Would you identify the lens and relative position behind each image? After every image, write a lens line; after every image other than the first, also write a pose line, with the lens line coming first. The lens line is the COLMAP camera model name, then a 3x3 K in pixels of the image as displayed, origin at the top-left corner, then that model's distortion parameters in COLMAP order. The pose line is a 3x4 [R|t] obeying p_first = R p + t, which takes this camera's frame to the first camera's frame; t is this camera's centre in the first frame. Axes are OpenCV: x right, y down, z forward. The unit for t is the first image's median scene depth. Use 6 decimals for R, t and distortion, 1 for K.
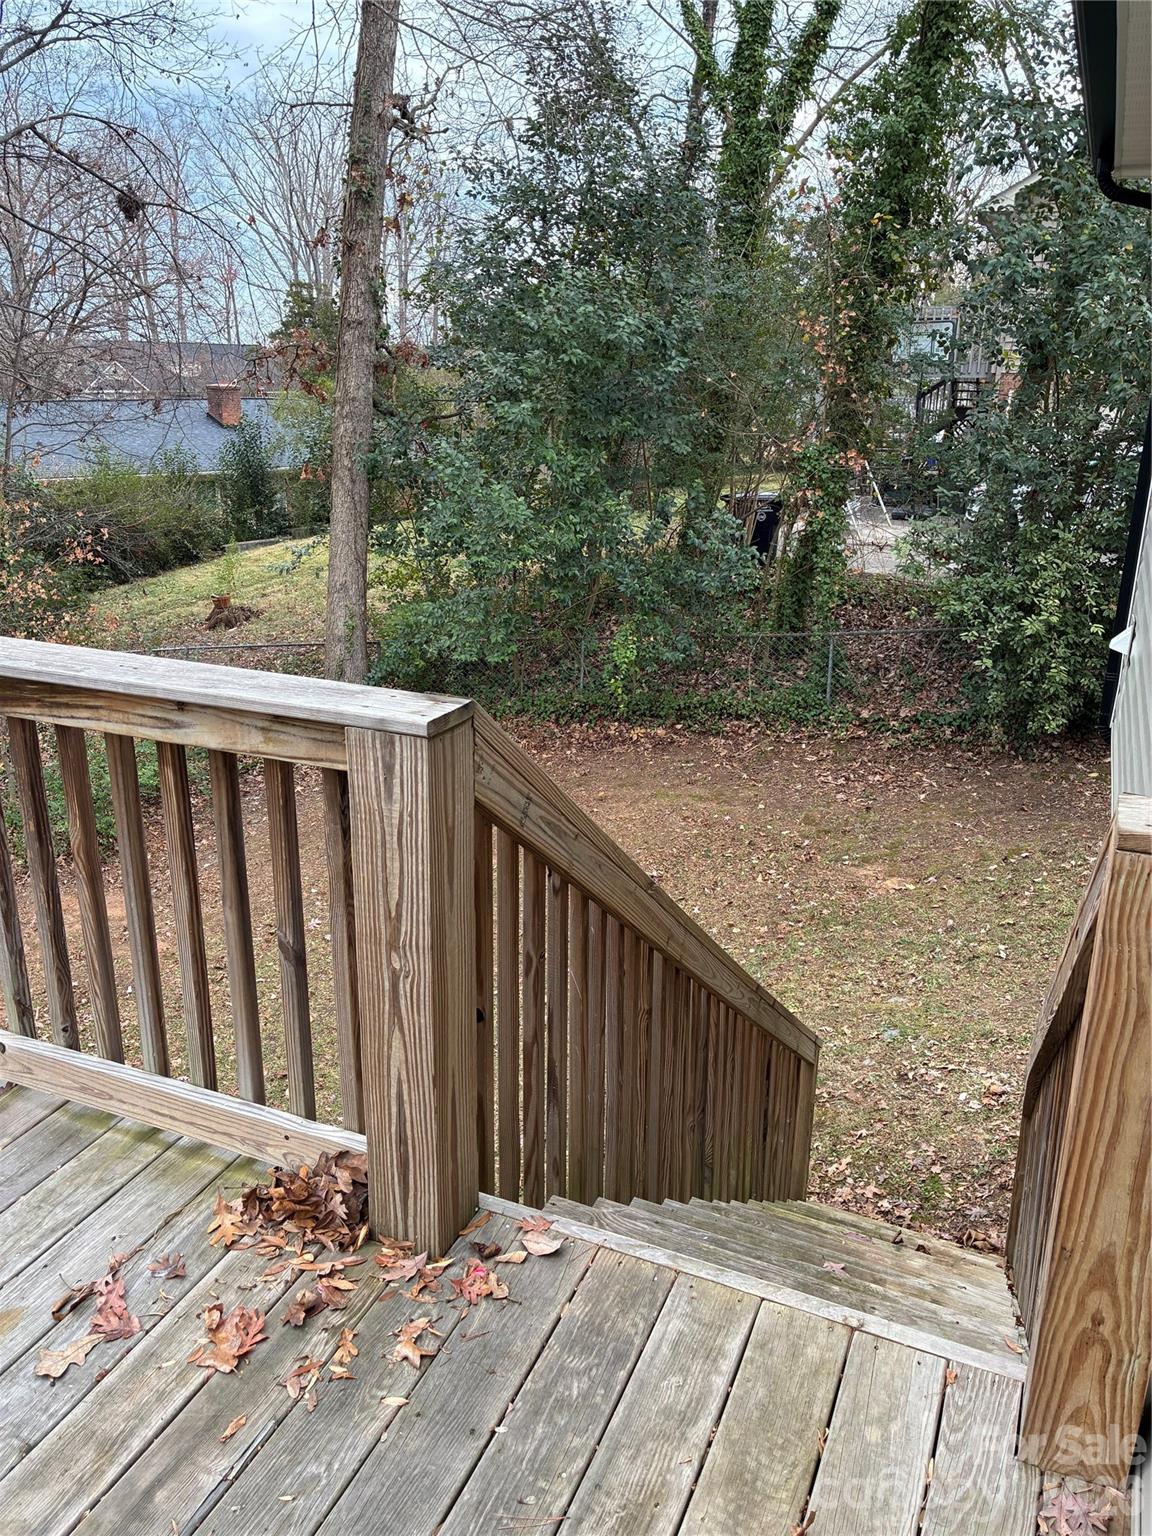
lens RADIAL K [[1168.0, 0, 573.5], [0, 1168.0, 759.3], [0, 0, 1]] dist [0.057675, -0.073190]
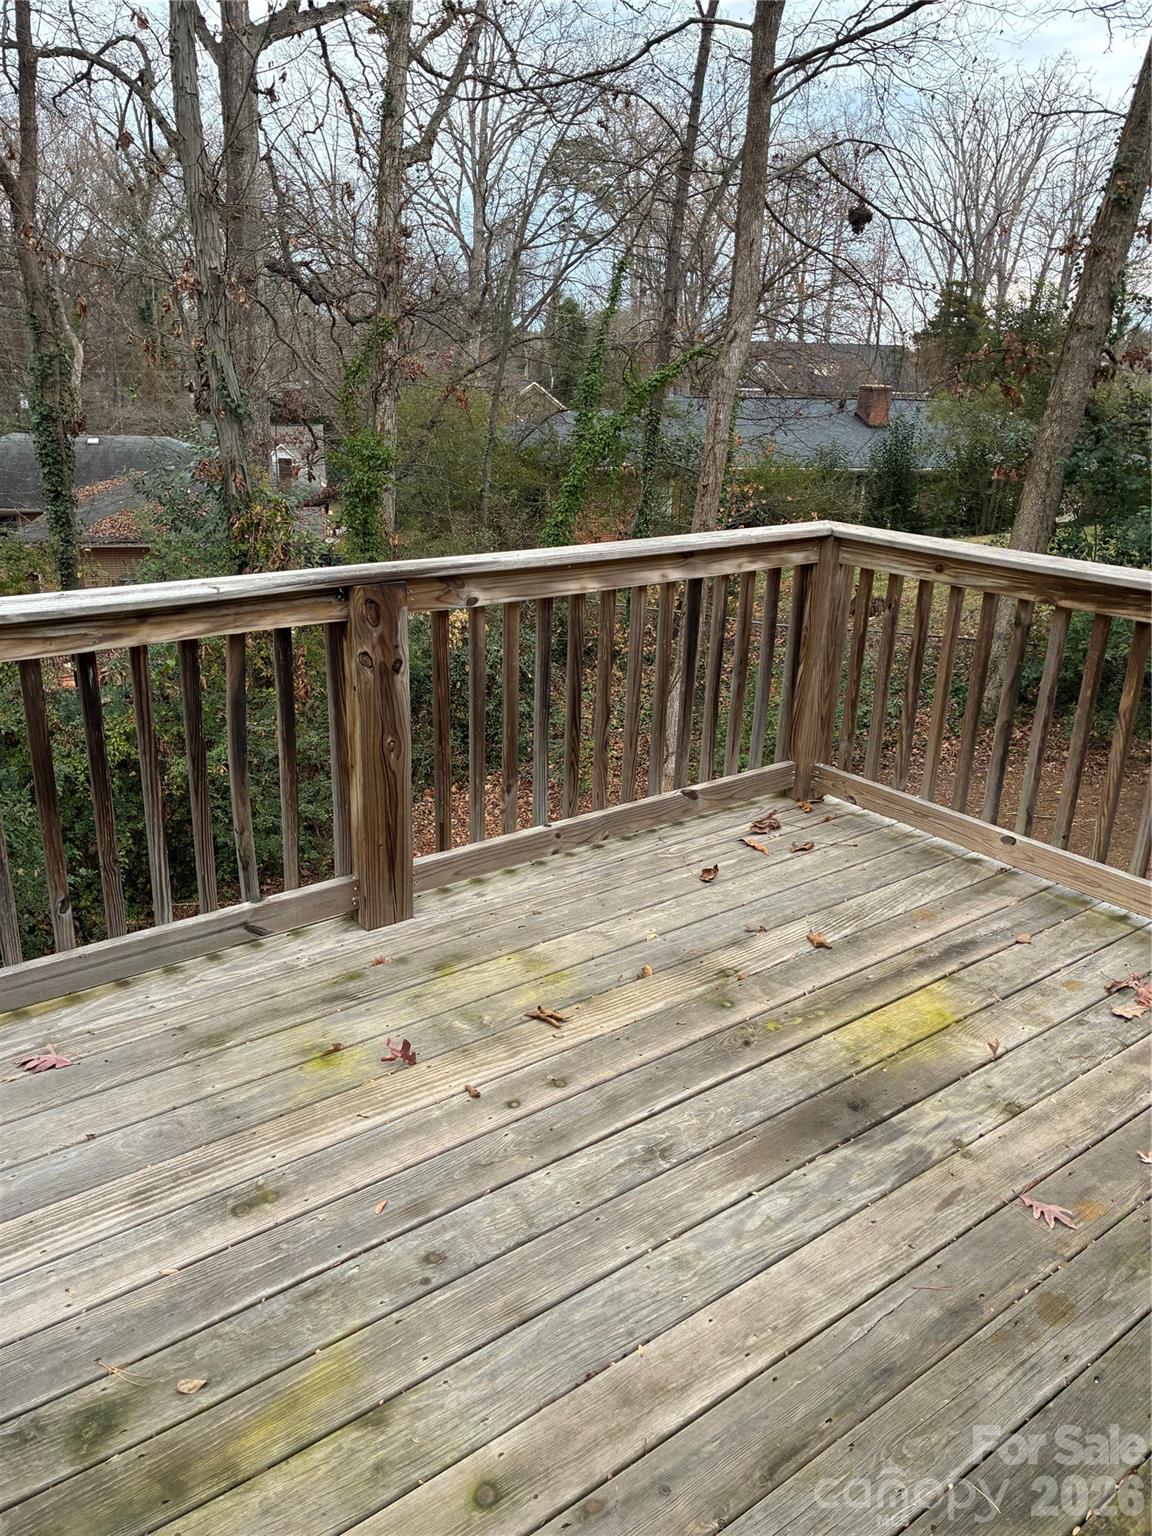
lens RADIAL K [[1168.0, 0, 570.4], [0, 1168.0, 770.8], [0, 0, 1]] dist [0.057675, -0.073190]
pose [[0.876457, 0.175841, -0.448222, -0.049530], [-0.172063, 0.983841, 0.049515, 0.027436], [0.449686, 0.033724, 0.892550, -0.086430]]
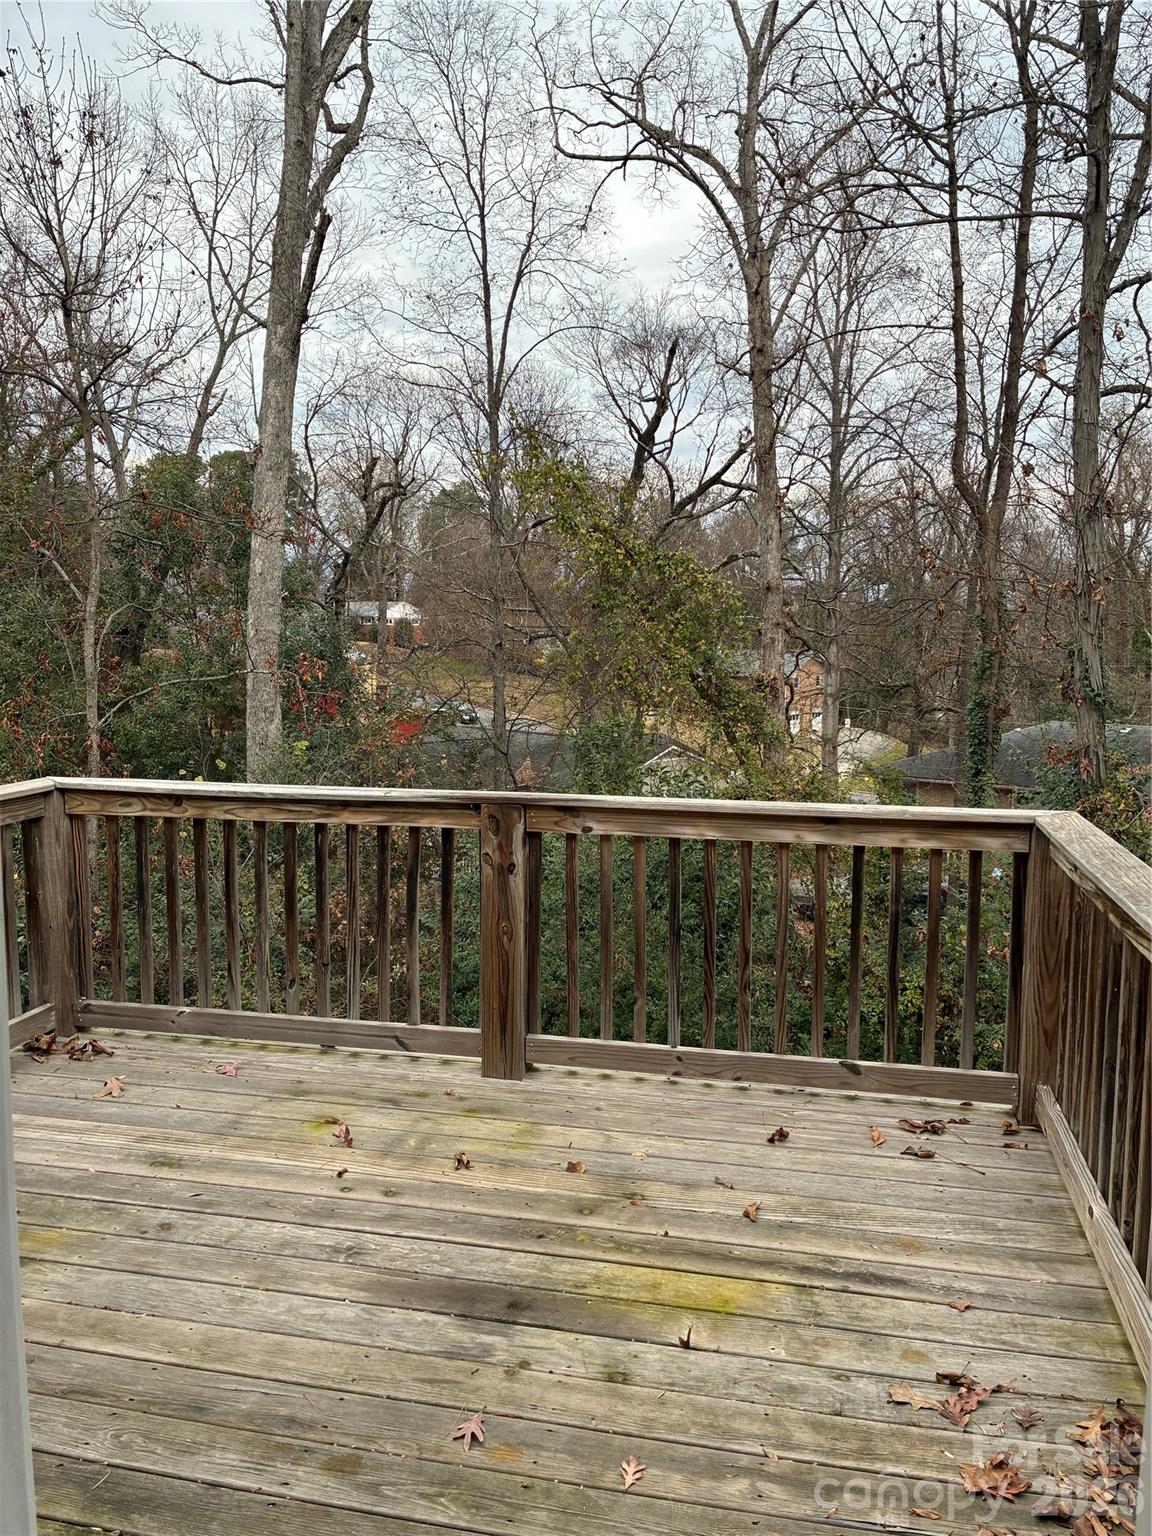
lens RADIAL K [[1168.0, 0, 565.4], [0, 1168.0, 771.3], [0, 0, 1]] dist [0.057675, -0.073190]
pose [[0.194254, 0.109512, -0.974819, 0.076935], [-0.316878, 0.947478, 0.043296, -0.008428], [0.928361, 0.300488, 0.218754, 0.019235]]
